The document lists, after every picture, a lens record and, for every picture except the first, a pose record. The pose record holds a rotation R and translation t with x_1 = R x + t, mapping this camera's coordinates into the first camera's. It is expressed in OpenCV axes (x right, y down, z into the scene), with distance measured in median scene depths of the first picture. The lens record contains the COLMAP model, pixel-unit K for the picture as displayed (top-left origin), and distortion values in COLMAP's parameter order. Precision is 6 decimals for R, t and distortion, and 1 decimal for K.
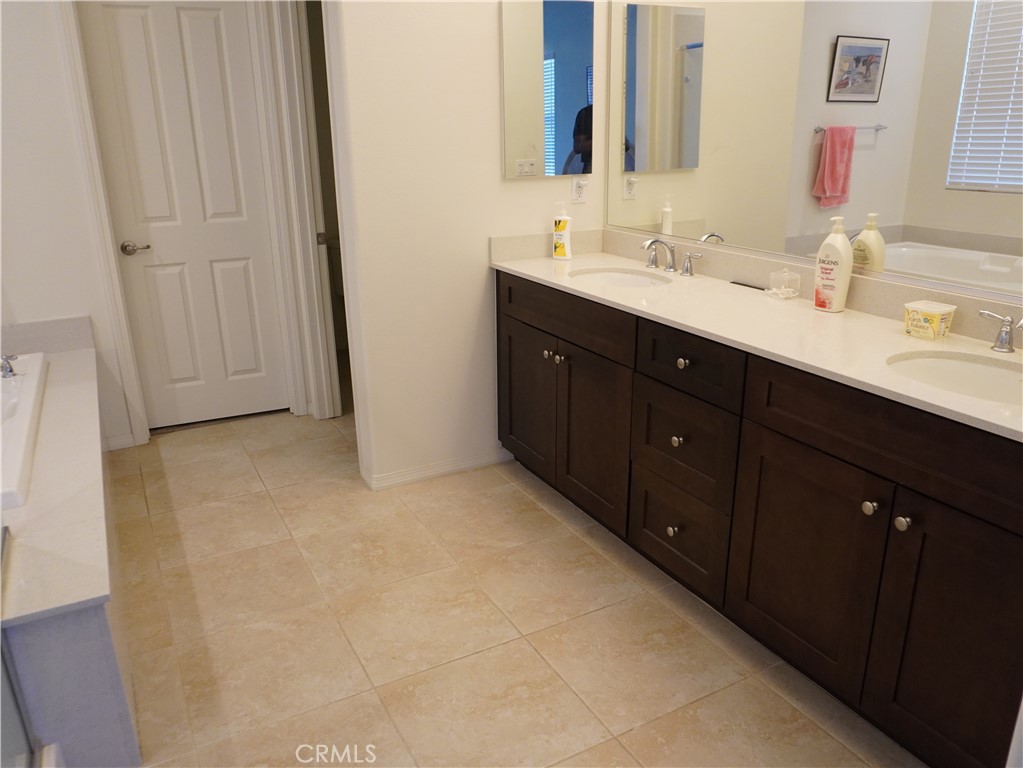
lens RADIAL K [[765.0, 0, 504.8], [0, 765.0, 387.6], [0, 0, 1]] dist [-0.055063, 0.040030]
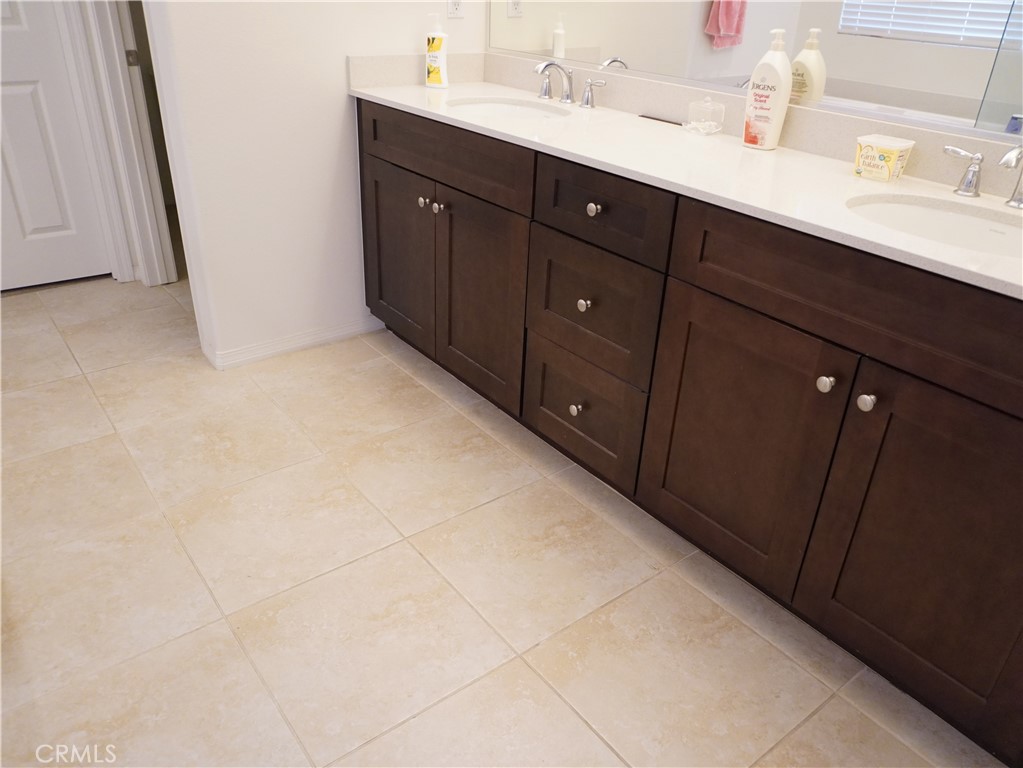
lens RADIAL K [[765.0, 0, 504.8], [0, 765.0, 387.6], [0, 0, 1]] dist [-0.055063, 0.040030]
pose [[0.985105, -0.035114, 0.168330, -0.002737], [0.004727, 0.984088, 0.177618, 0.007146], [-0.171888, -0.174177, 0.969596, 0.134543]]
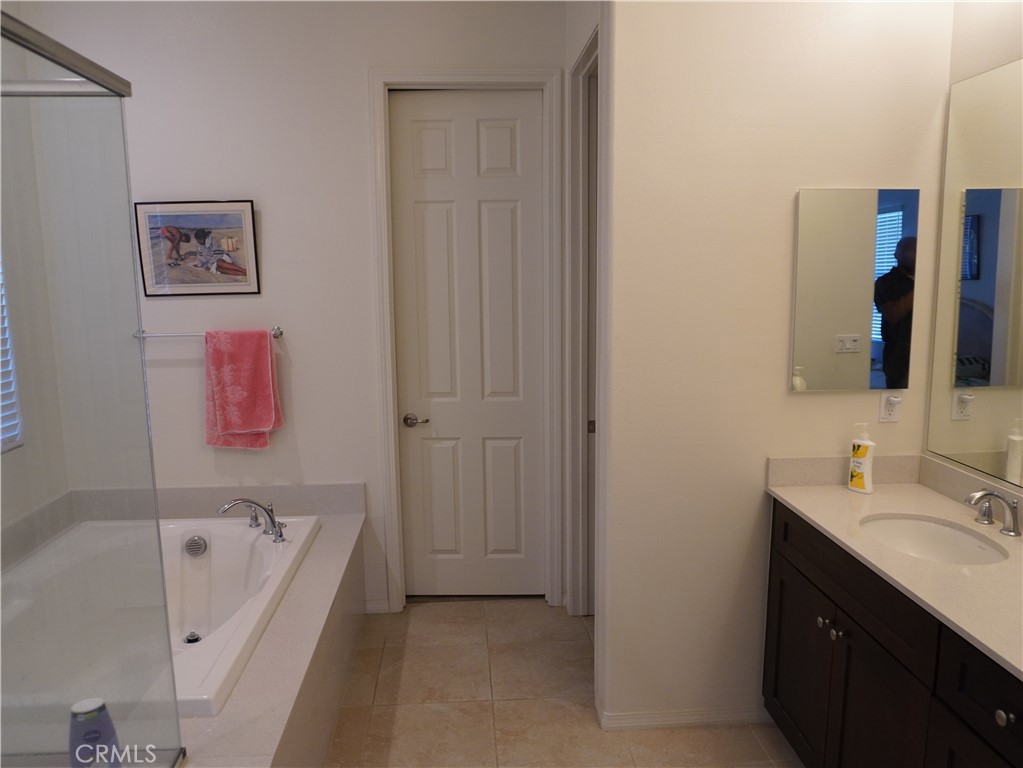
lens RADIAL K [[765.0, 0, 504.8], [0, 765.0, 387.6], [0, 0, 1]] dist [-0.055063, 0.040030]
pose [[0.909476, 0.068060, -0.410147, 0.055918], [-0.135149, 0.981330, -0.136842, -0.118499], [0.393176, 0.179885, 0.901695, 0.109350]]
